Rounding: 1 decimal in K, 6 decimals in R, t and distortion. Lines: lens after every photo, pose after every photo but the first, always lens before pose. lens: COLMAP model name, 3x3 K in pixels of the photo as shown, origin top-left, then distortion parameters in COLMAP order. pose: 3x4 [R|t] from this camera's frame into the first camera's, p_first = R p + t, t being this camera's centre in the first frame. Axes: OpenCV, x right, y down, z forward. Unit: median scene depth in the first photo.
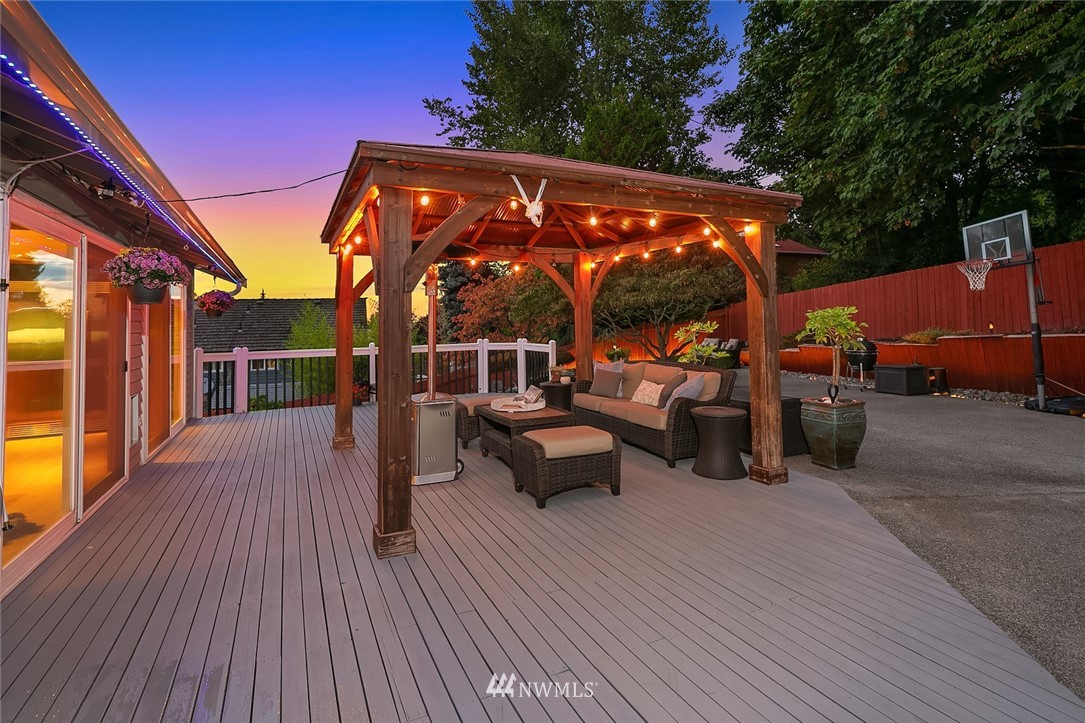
lens RADIAL K [[534.1, 0, 539.0], [0, 534.1, 281.8], [0, 0, 1]] dist [-0.000127, -0.001432]
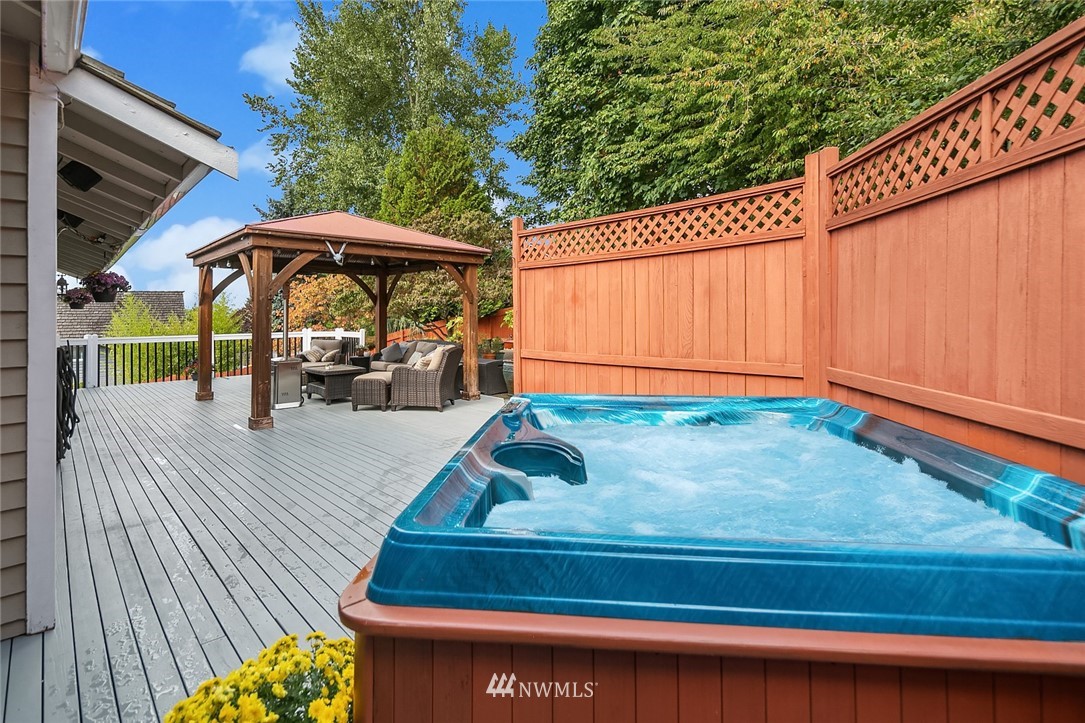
lens RADIAL K [[509.8, 0, 522.0], [0, 509.8, 304.4], [0, 0, 1]] dist [0.001355, 0.000319]
pose [[0.955737, 0.016278, 0.293770, 0.016334], [-0.030802, 0.998517, 0.044882, -0.012883], [-0.292604, -0.051944, 0.954822, -0.188880]]
